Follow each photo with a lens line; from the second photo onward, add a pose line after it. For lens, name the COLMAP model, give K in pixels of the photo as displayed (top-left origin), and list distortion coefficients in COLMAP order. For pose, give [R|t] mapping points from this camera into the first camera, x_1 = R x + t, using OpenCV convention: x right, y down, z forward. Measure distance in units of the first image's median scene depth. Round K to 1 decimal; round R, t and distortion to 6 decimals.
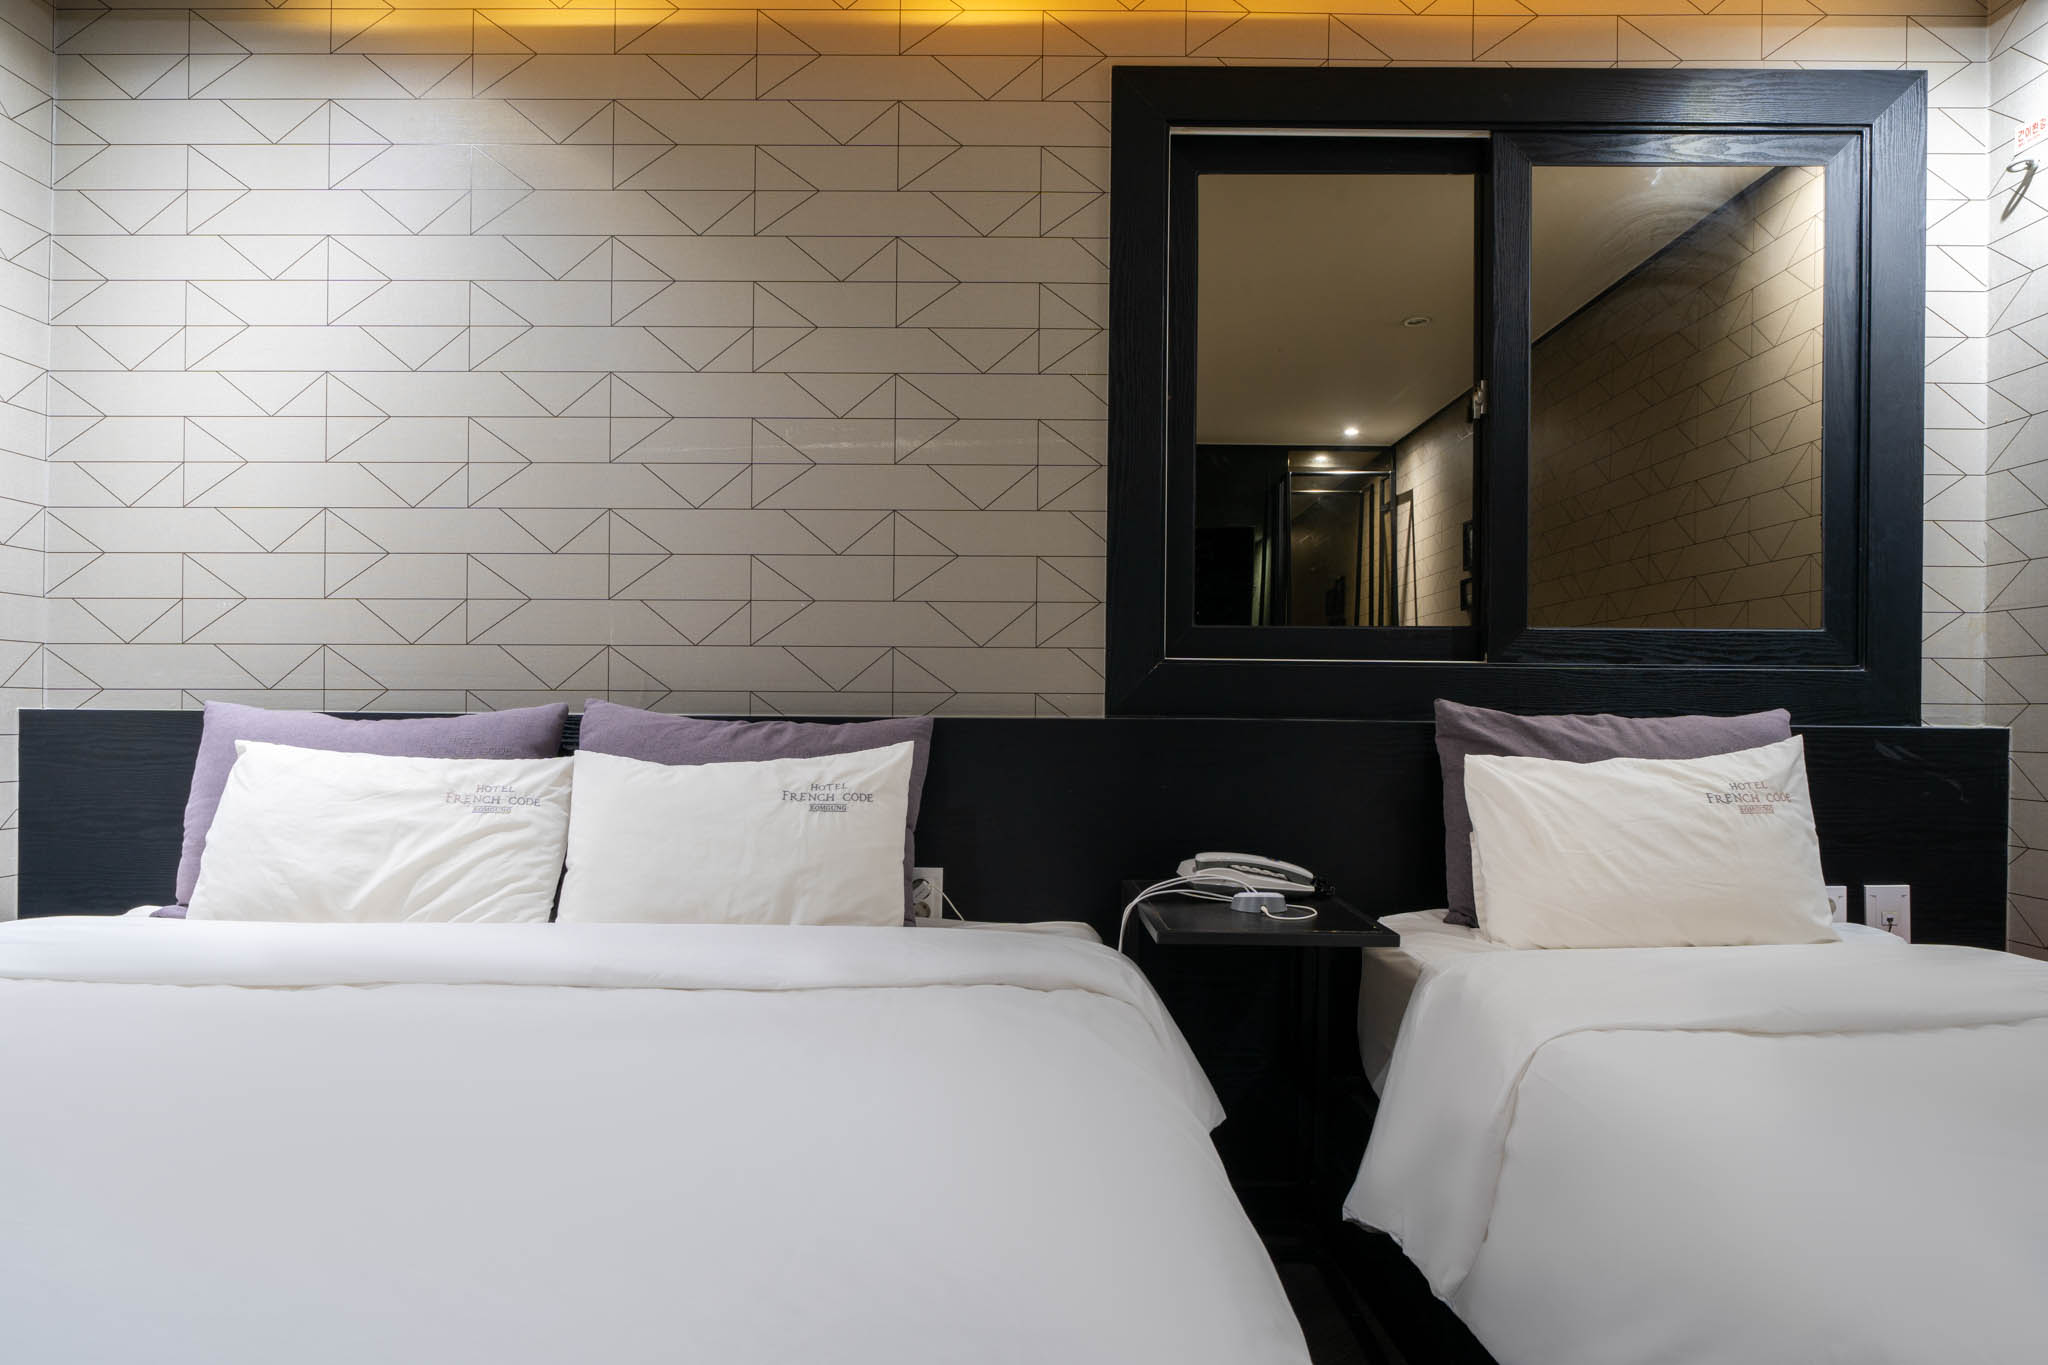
lens RADIAL K [[1342.2, 0, 1025.4], [0, 1342.2, 692.8], [0, 0, 1]] dist [-0.002585, 0.003363]
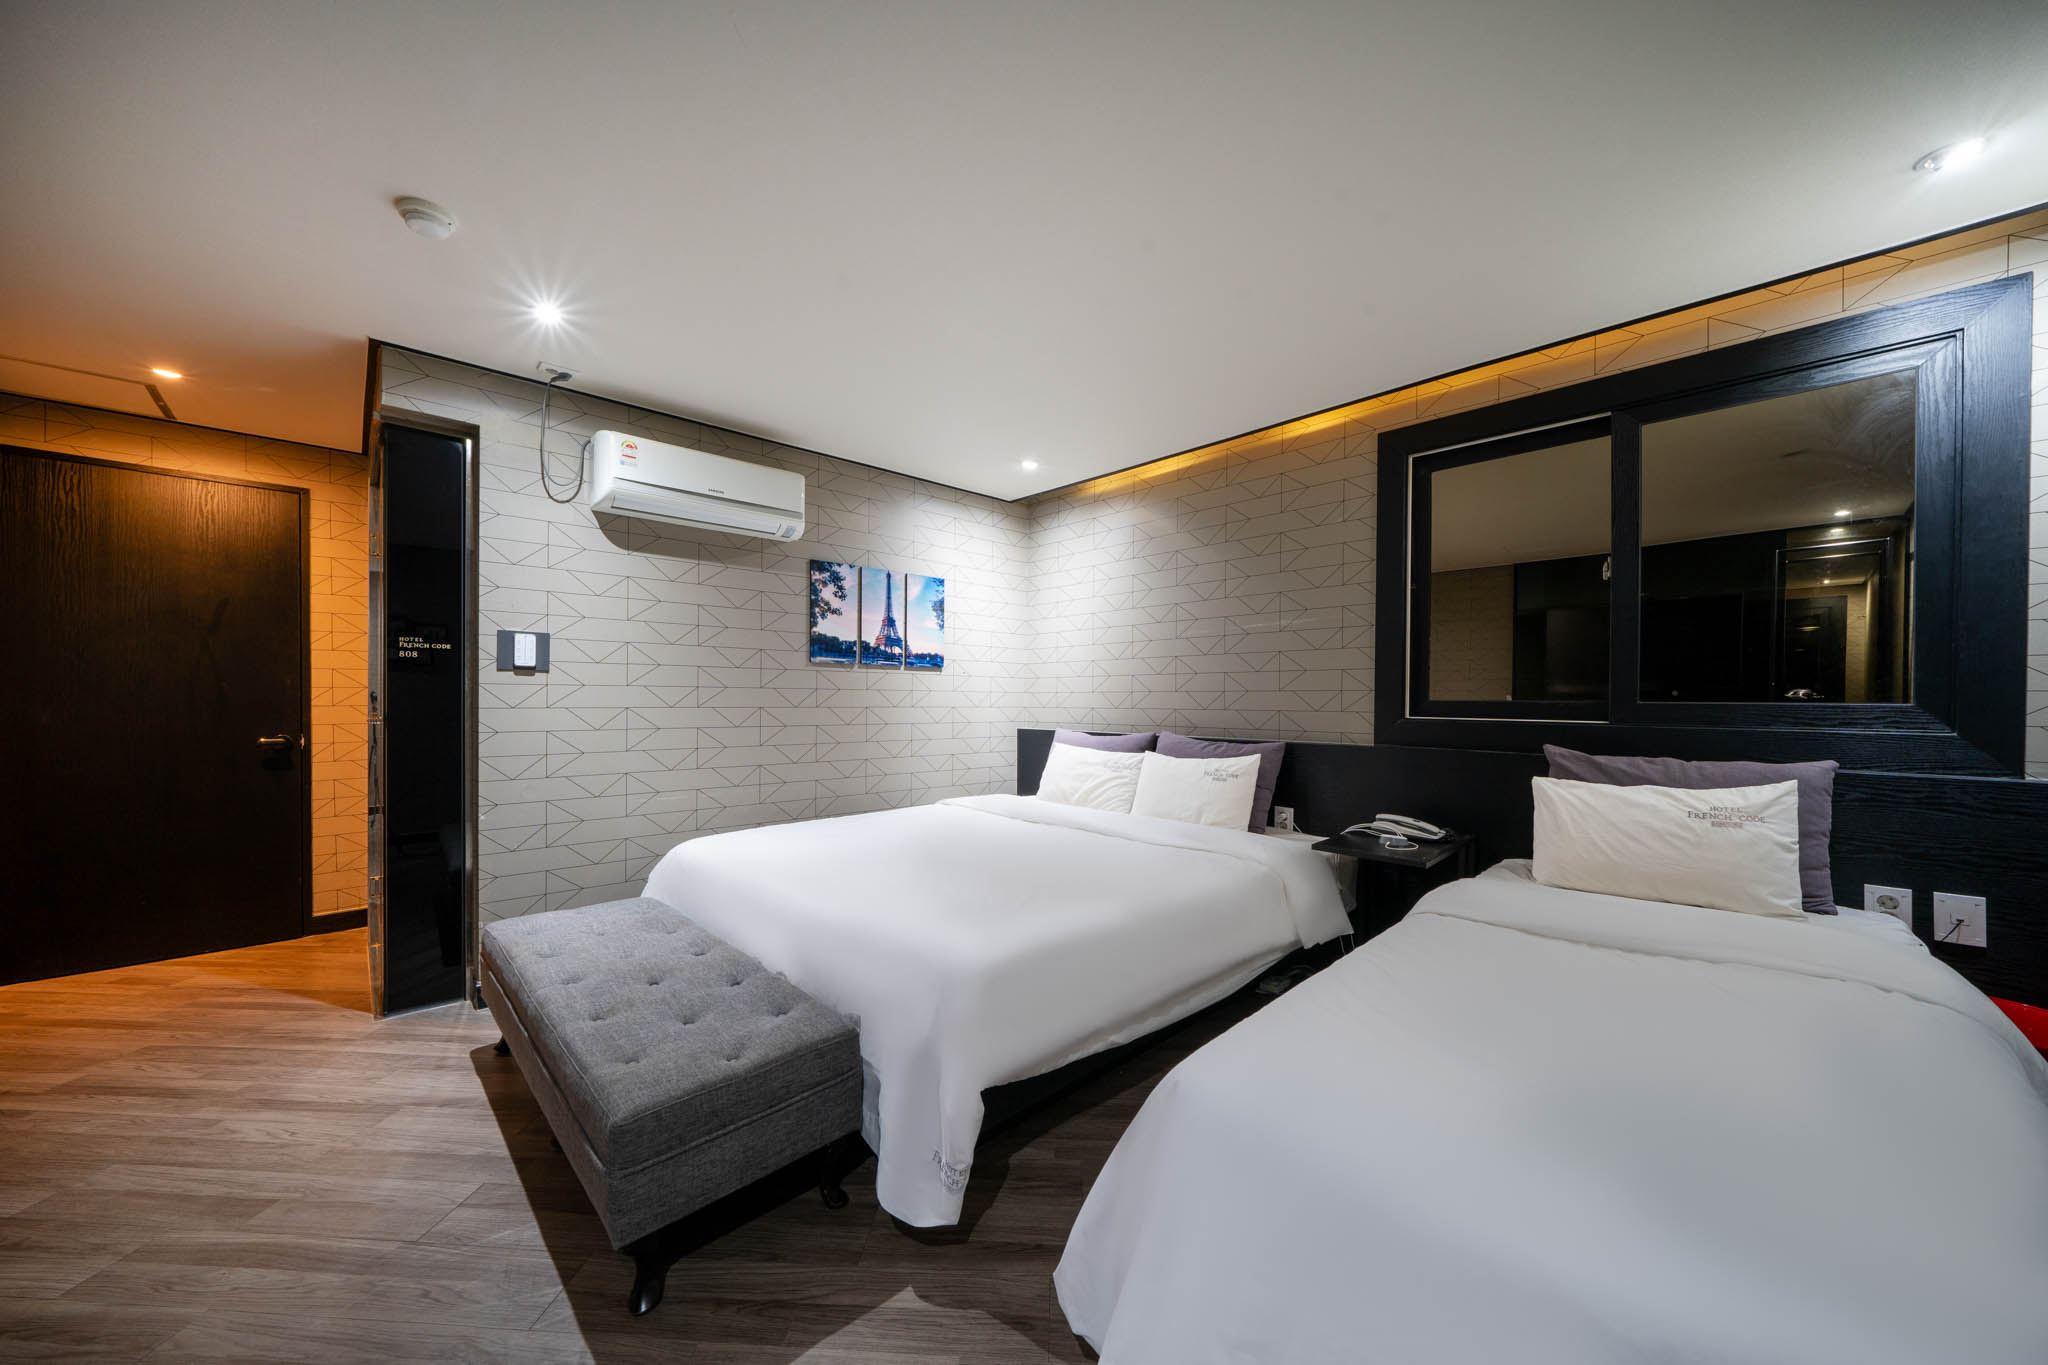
lens RADIAL K [[714.3, 0, 1024.0], [0, 714.3, 682.5], [0, 0, 1]] dist [-0.000245, 0.000047]
pose [[0.693701, -0.020140, -0.719982, 0.510928], [0.010856, 0.999788, -0.017507, -0.069318], [0.720181, 0.004329, 0.693772, -0.184358]]
